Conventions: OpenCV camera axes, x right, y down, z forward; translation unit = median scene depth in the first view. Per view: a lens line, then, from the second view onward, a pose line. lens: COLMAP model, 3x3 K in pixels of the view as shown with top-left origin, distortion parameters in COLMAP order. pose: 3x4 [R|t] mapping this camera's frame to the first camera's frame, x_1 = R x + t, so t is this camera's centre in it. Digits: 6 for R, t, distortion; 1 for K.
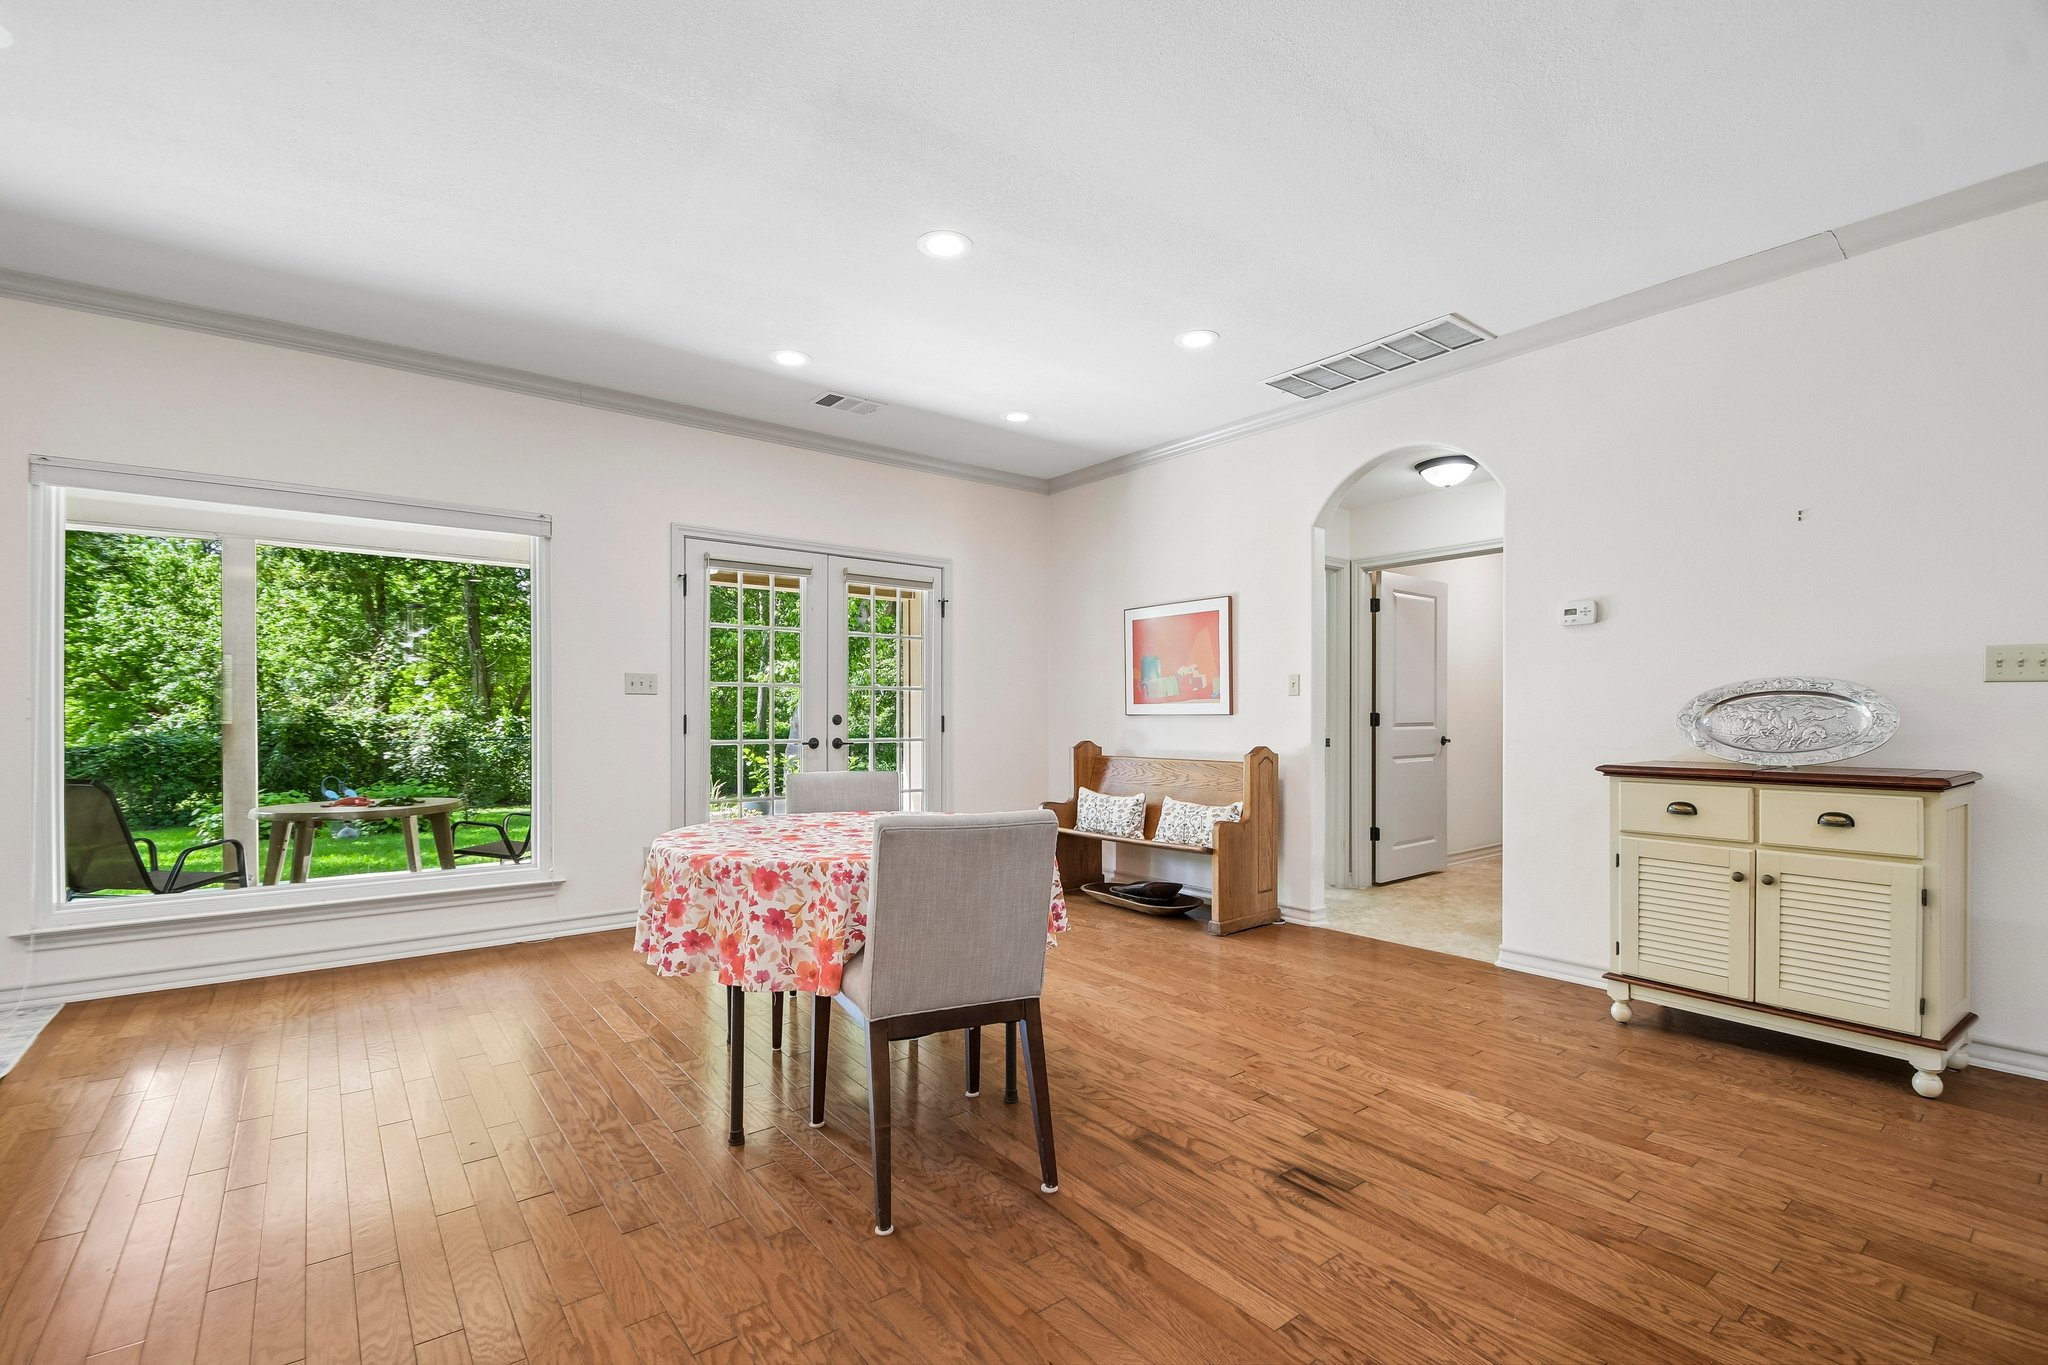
lens RADIAL K [[902.7, 0, 1018.5], [0, 902.7, 717.8], [0, 0, 1]] dist [-0.002058, -0.001471]
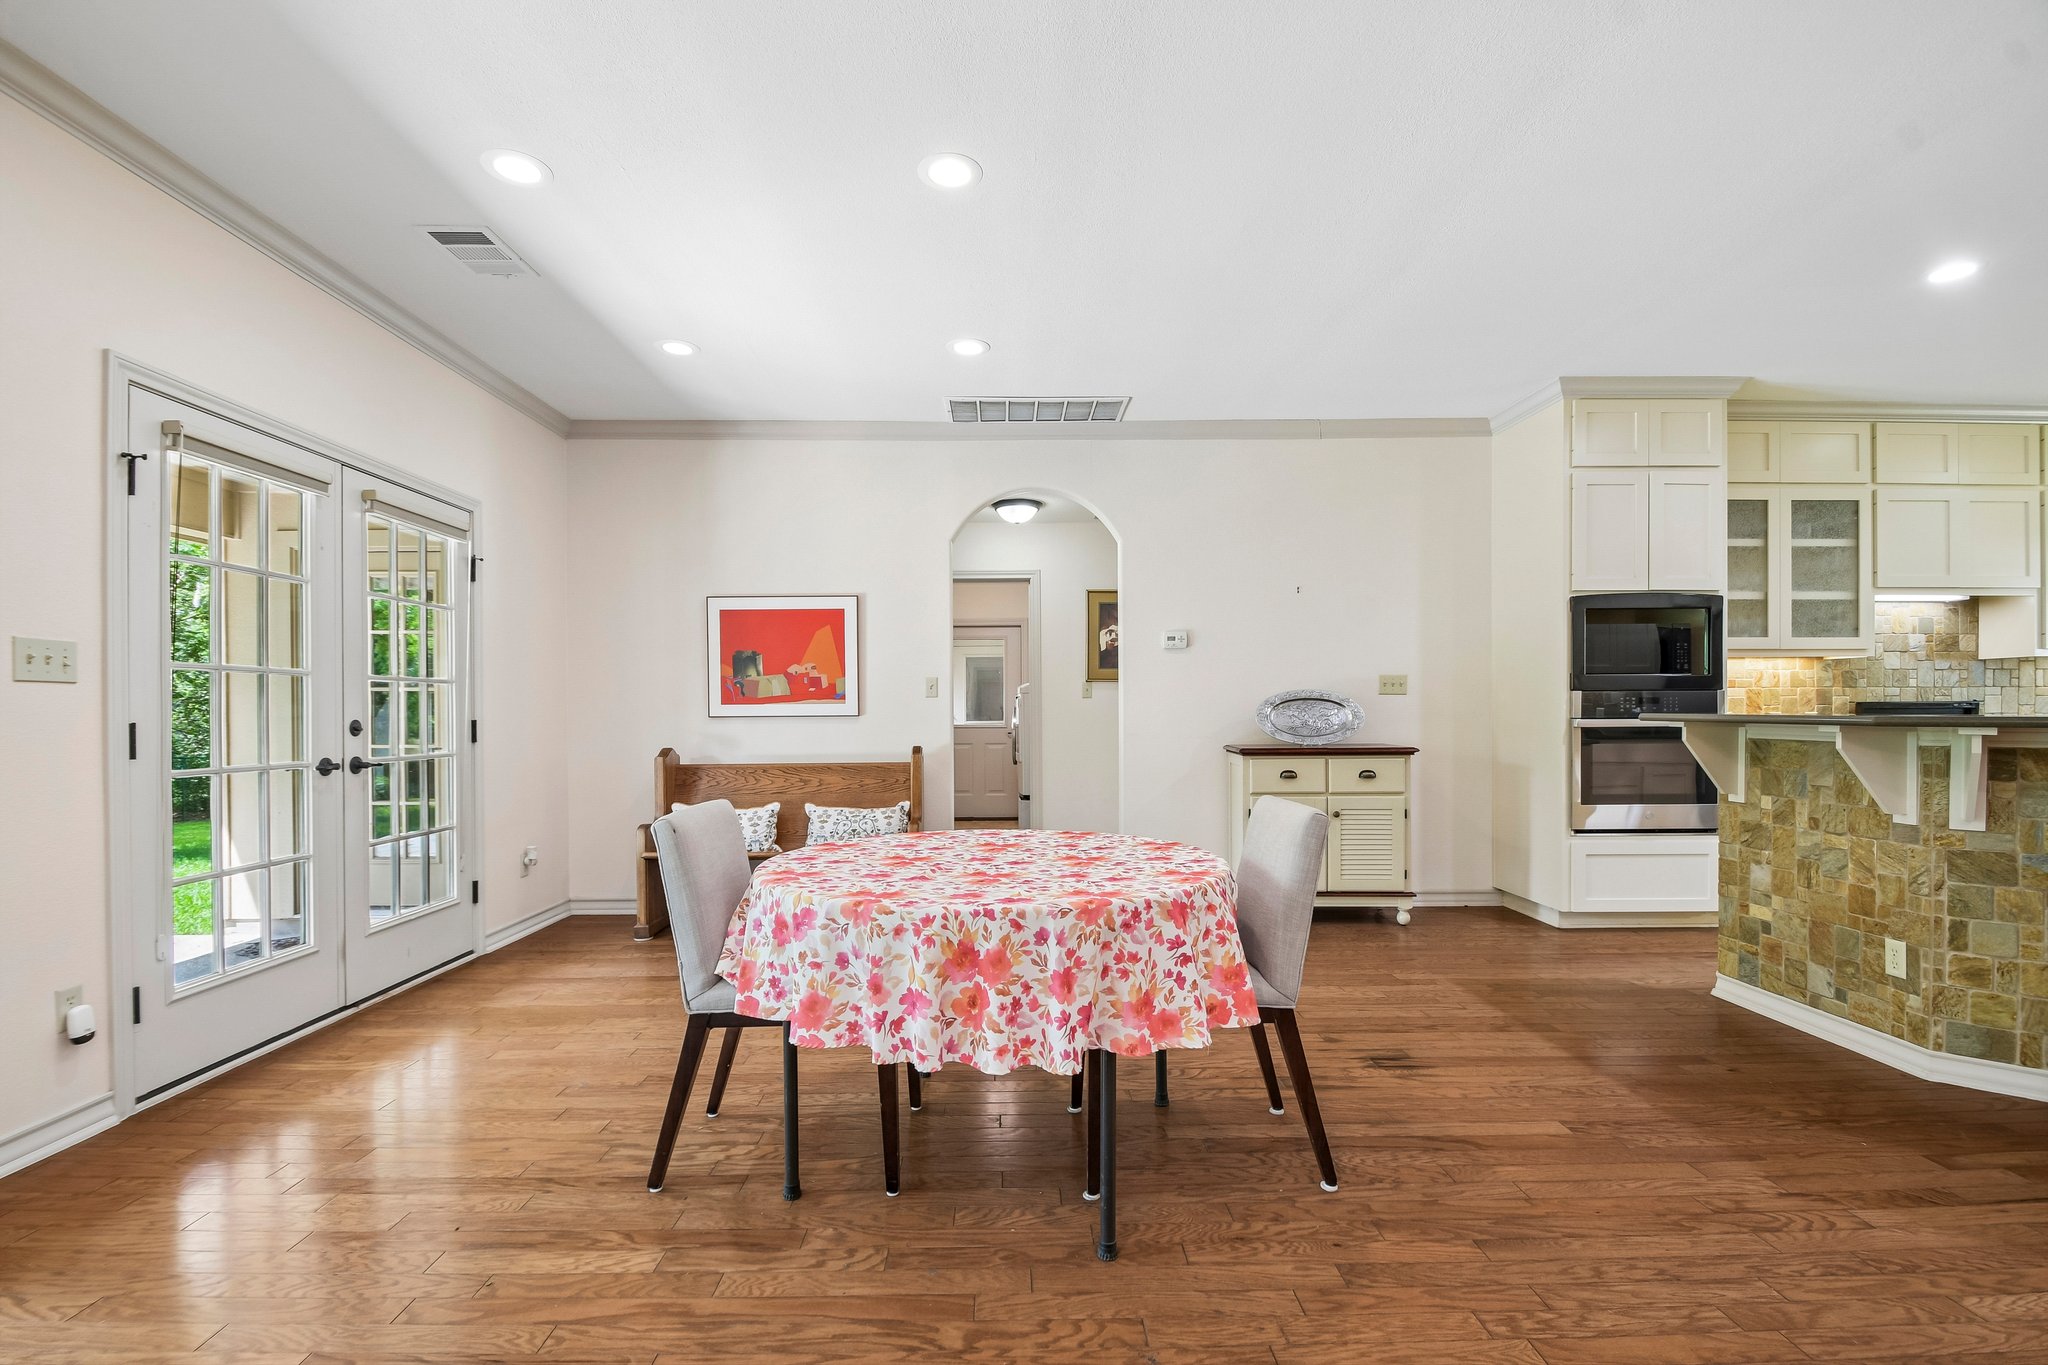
lens RADIAL K [[902.5, 0, 1017.9], [0, 902.5, 718.6], [0, 0, 1]] dist [0.012158, -0.014303]
pose [[0.603129, -0.009891, 0.797582, -0.748600], [0.009325, 0.999942, 0.005349, -0.006729], [-0.797589, 0.004212, 0.603187, 0.436471]]
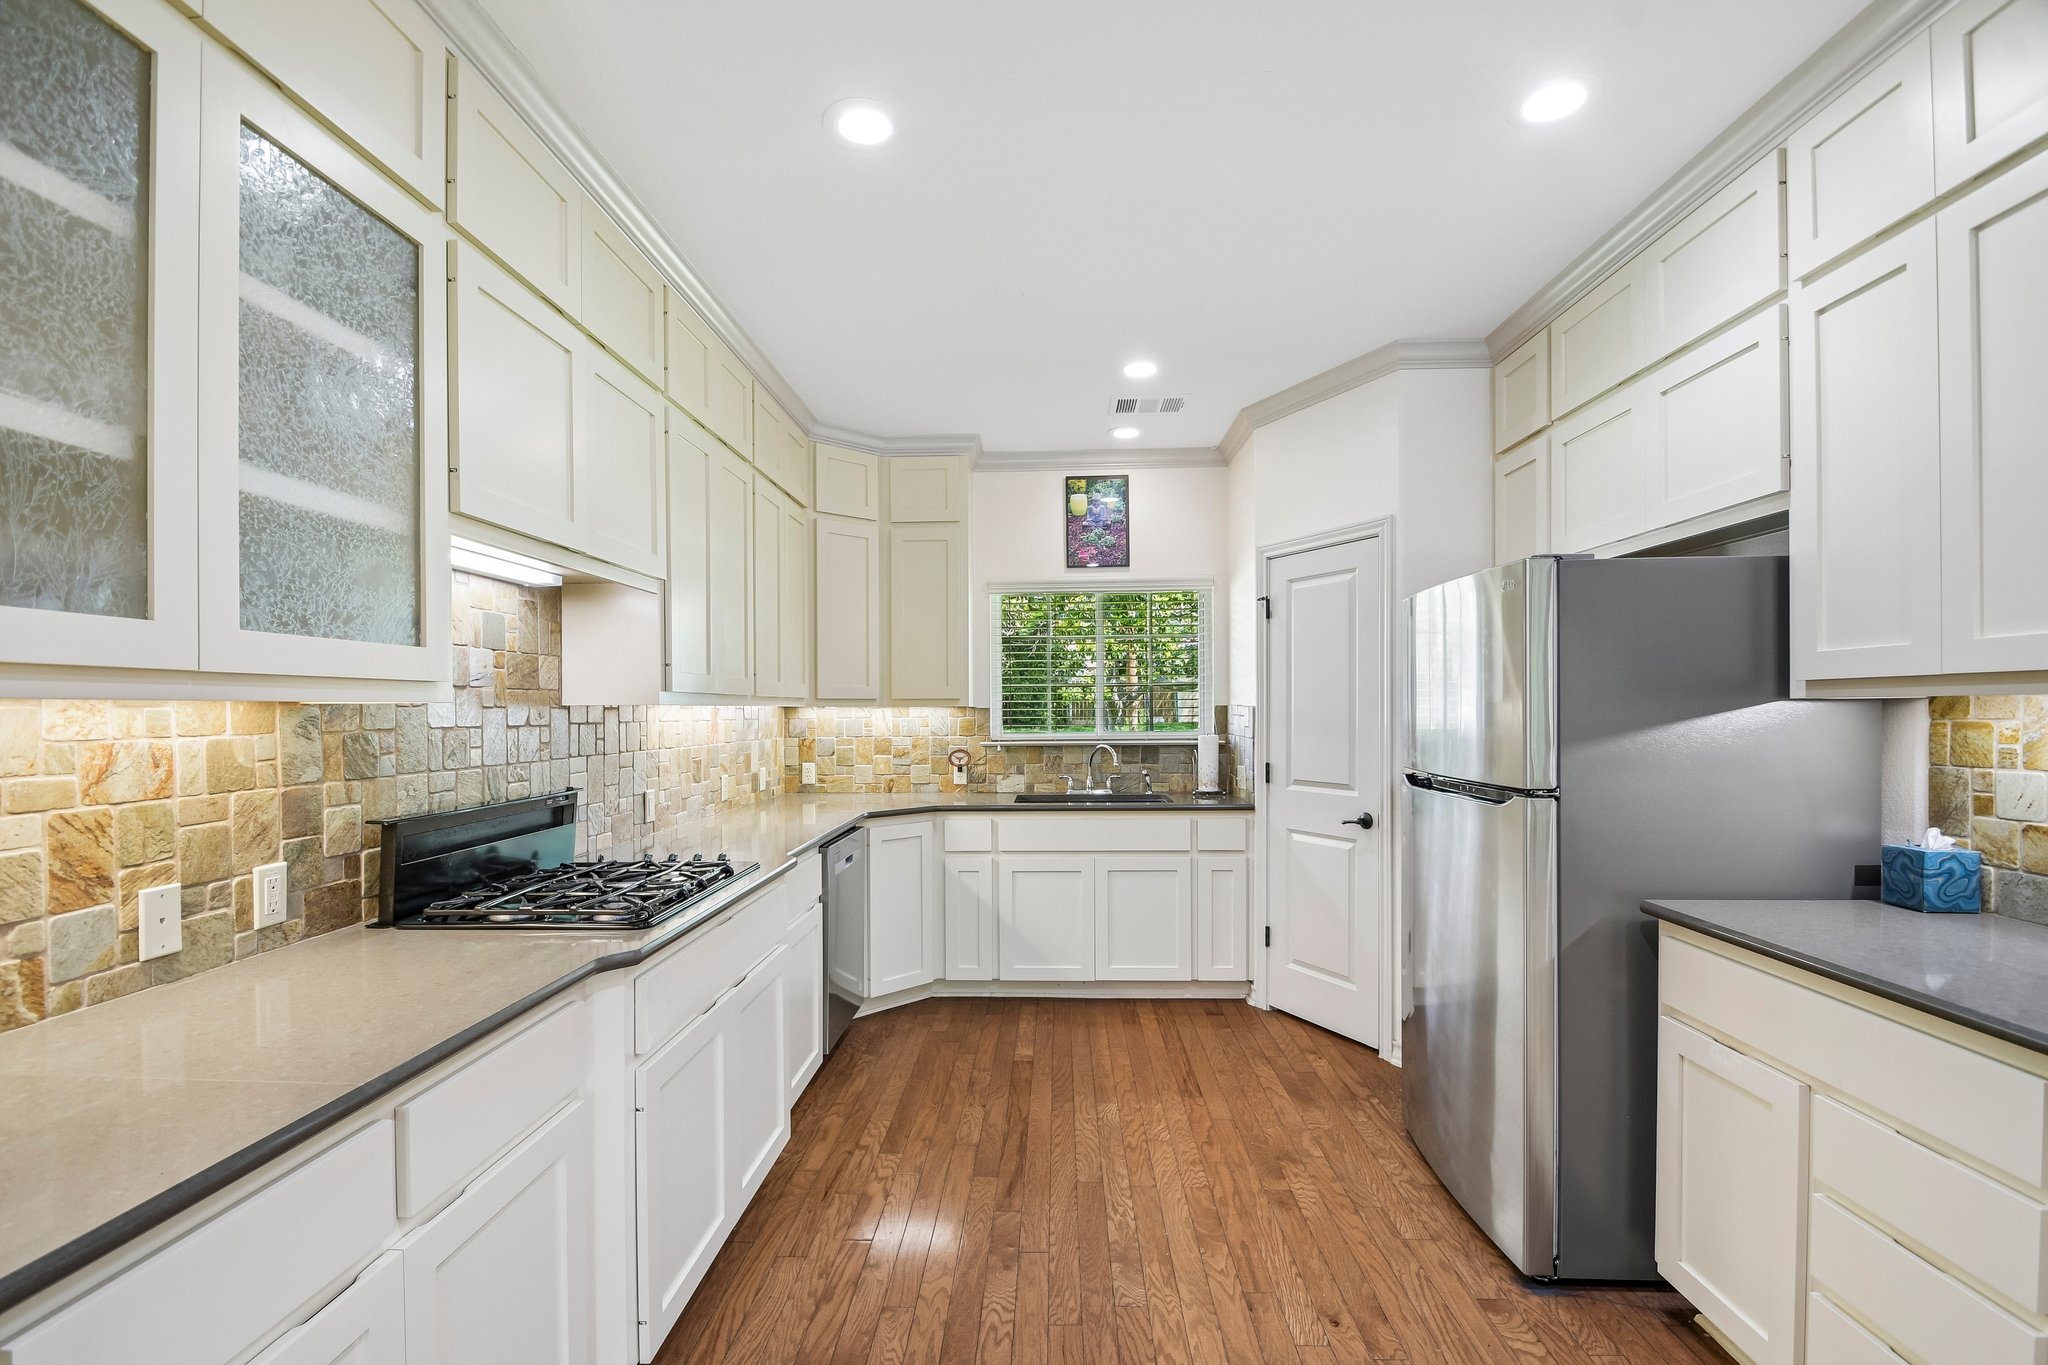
lens RADIAL K [[898.3, 0, 1026.5], [0, 898.3, 715.6], [0, 0, 1]] dist [0.008636, -0.012076]
pose [[-0.768919, -0.004454, 0.639330, 0.754742], [0.005447, 0.999894, 0.013518, -0.090007], [-0.639323, 0.013877, -0.768813, 0.398157]]
